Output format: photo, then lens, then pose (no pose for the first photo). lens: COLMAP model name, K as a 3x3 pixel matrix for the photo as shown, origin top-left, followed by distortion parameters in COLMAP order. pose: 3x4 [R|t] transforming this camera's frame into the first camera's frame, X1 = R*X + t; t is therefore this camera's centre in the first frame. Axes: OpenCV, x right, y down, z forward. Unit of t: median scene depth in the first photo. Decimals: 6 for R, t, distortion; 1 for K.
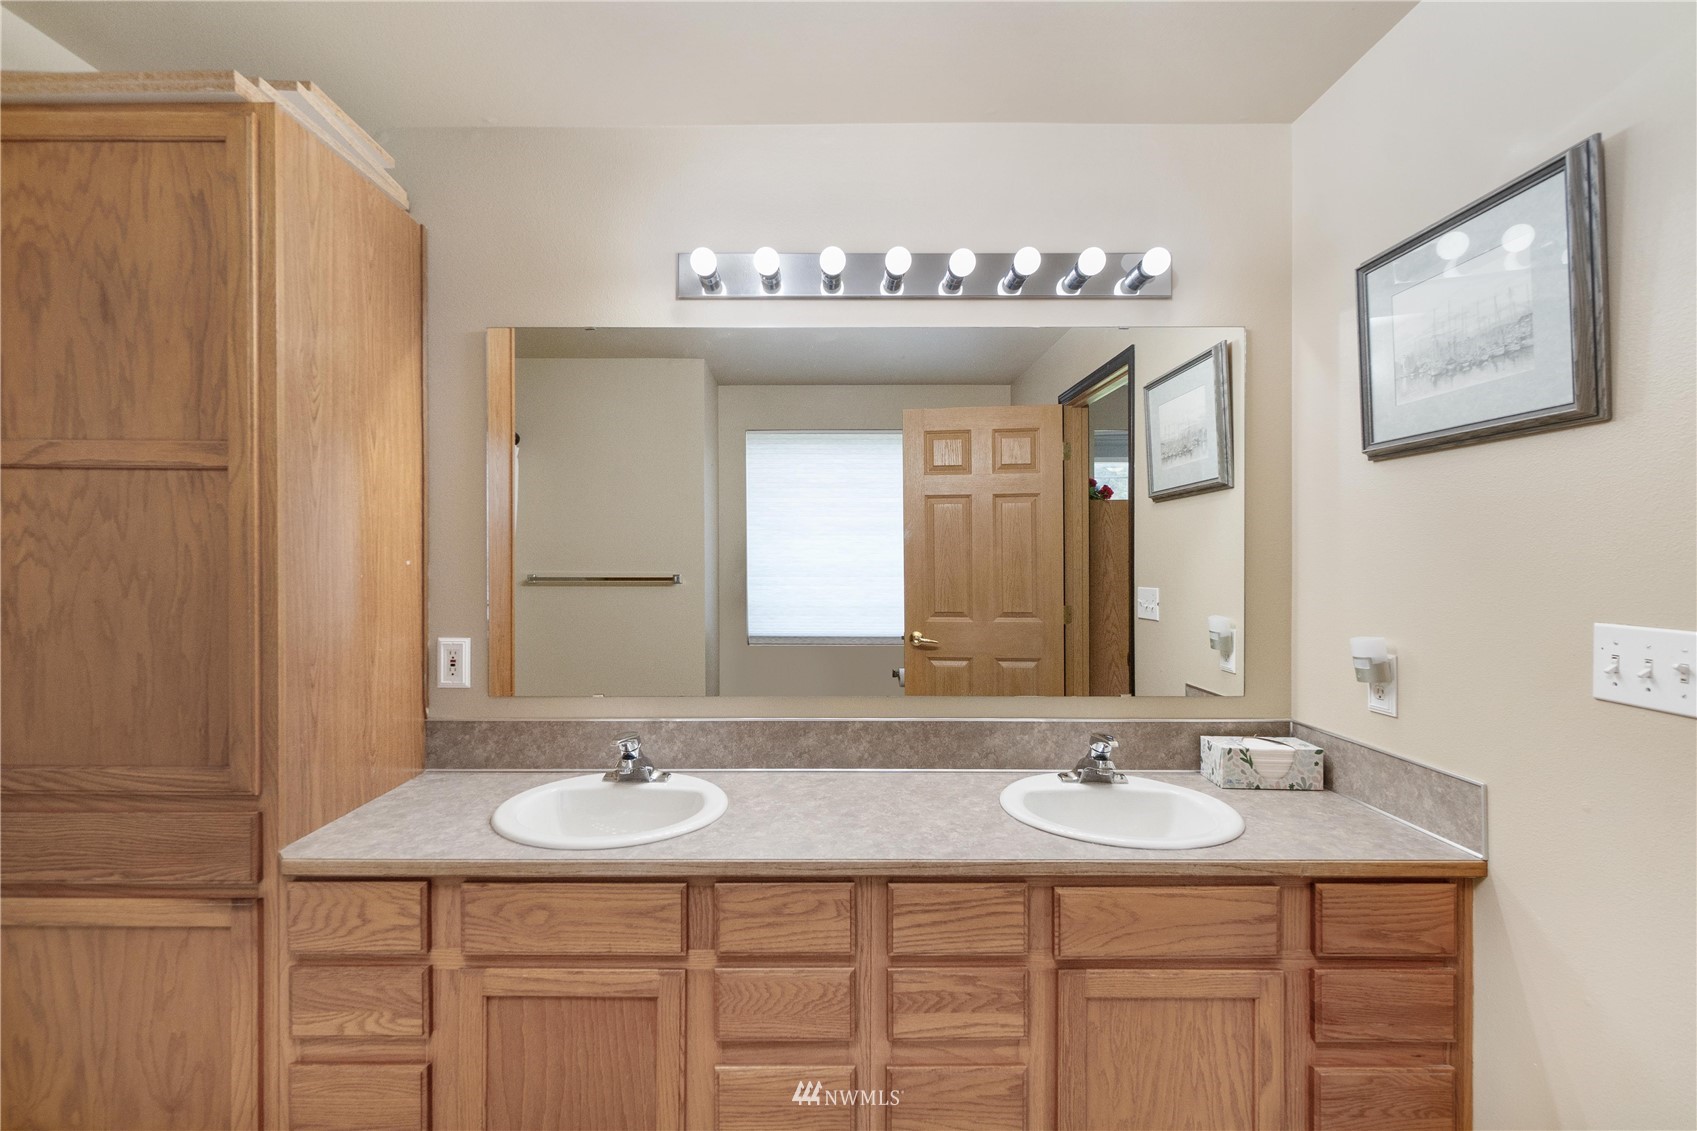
lens RADIAL K [[742.2, 0, 848.5], [0, 742.2, 565.5], [0, 0, 1]] dist [0.023069, -0.026616]
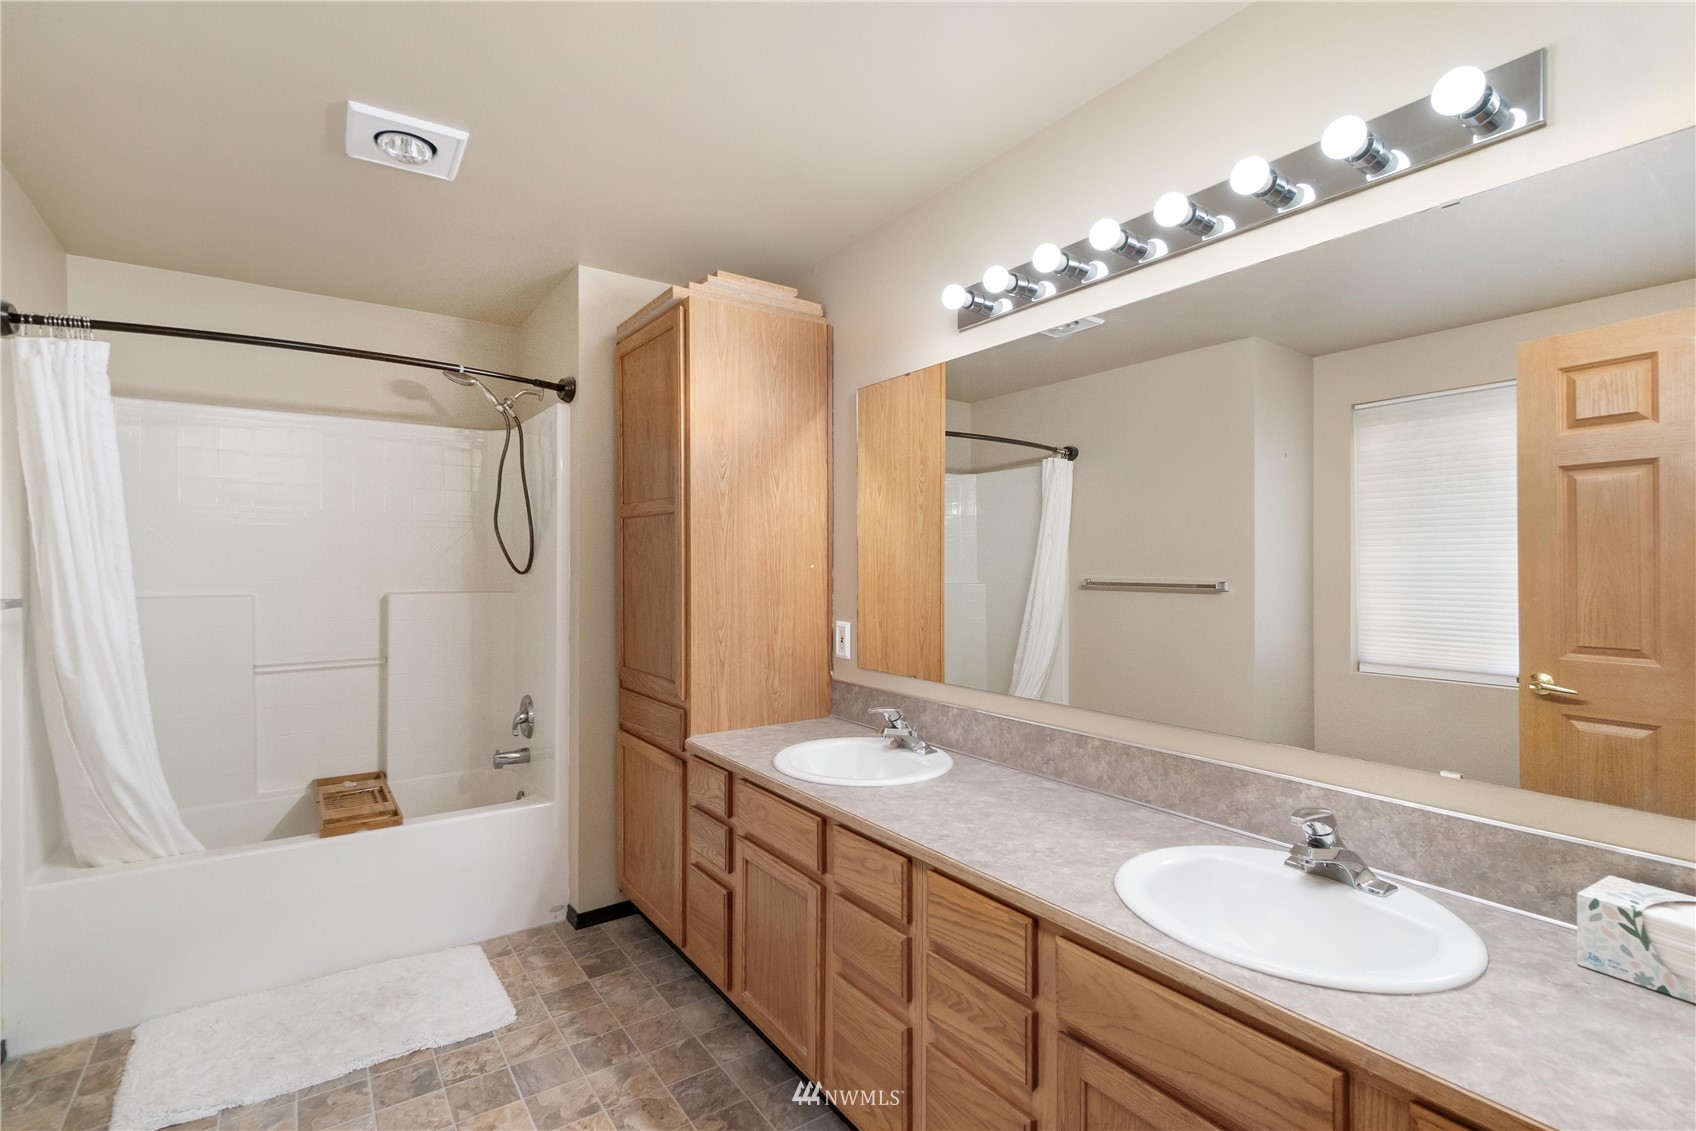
lens RADIAL K [[768.5, 0, 848.0], [0, 768.5, 565.5], [0, 0, 1]] dist [0.009713, 0.000333]
pose [[0.583702, 0.000471, -0.811968, 0.672772], [-0.007116, 0.999964, -0.004536, 0.001156], [0.811936, 0.008425, 0.583685, 0.205649]]
